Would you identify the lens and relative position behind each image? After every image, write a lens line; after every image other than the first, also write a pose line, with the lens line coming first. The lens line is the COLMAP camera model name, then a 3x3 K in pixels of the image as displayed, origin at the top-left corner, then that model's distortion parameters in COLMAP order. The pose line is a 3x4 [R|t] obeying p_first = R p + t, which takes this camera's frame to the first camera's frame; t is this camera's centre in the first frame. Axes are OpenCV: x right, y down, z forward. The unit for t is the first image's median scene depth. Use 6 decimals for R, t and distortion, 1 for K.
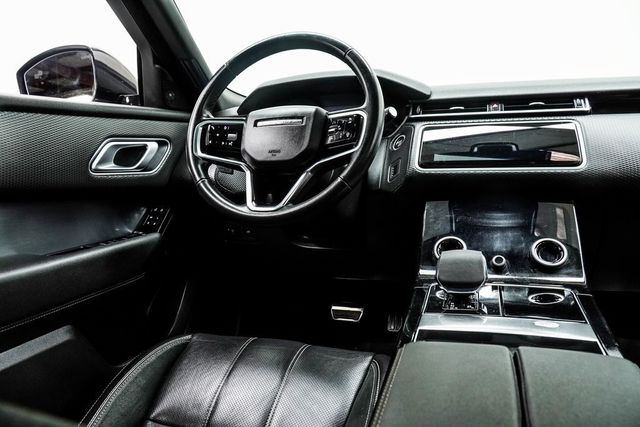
lens RADIAL K [[479.0, 0, 319.7], [0, 479.0, 212.7], [0, 0, 1]] dist [-0.100652, 0.035720]
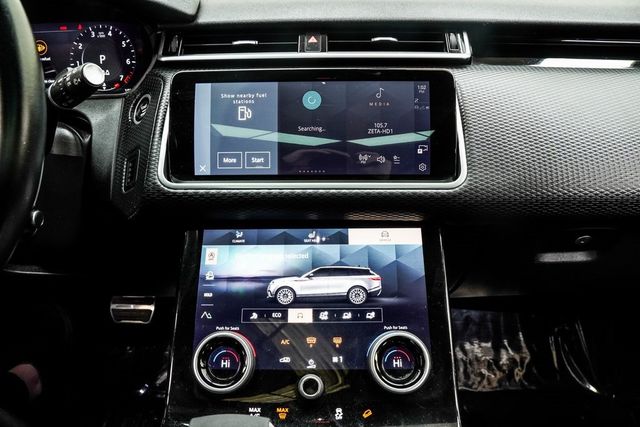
lens RADIAL K [[479.0, 0, 320.2], [0, 479.0, 213.5], [0, 0, 1]] dist [-0.100652, 0.035720]
pose [[0.951393, -0.102191, 0.290531, 0.212908], [0.018168, 0.960325, 0.278291, -0.198517], [-0.307443, -0.259486, 0.915503, 0.466225]]
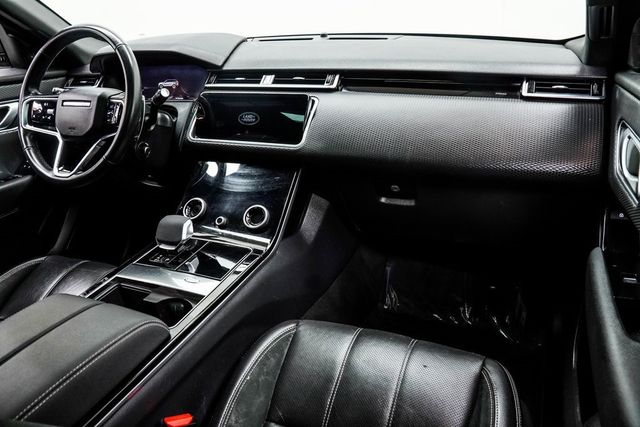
lens RADIAL K [[479.0, 0, 319.1], [0, 479.0, 209.8], [0, 0, 1]] dist [-0.100652, 0.035720]
pose [[0.997370, 0.024917, -0.068059, 0.622440], [-0.007712, 0.970199, 0.242188, -0.209876], [0.072065, -0.241027, 0.967839, -0.211245]]
